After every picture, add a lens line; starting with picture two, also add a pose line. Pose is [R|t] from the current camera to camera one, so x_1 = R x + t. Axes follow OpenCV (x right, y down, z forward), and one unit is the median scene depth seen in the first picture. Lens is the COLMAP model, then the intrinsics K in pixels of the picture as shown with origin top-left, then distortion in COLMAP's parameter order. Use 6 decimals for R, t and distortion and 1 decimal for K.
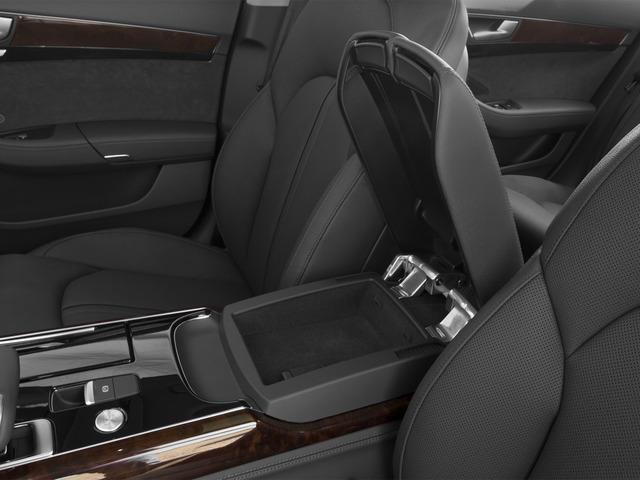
lens RADIAL K [[620.9, 0, 320.0], [0, 620.9, 240.0], [0, 0, 1]] dist [0.023711, 0.012015]
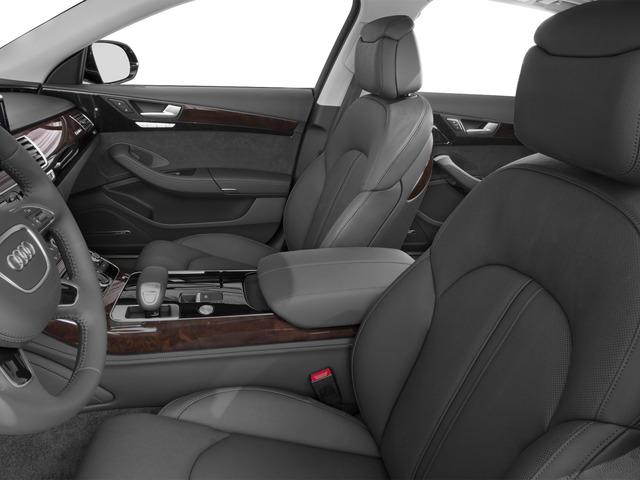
lens RADIAL K [[447.9, 0, 320.0], [0, 447.9, 240.0], [0, 0, 1]] dist [-0.001493, -0.000227]
pose [[0.989369, 0.088265, -0.115582, 0.057449], [-0.094867, 0.994083, -0.052912, 0.035536], [0.110228, 0.063314, 0.991888, -0.135235]]
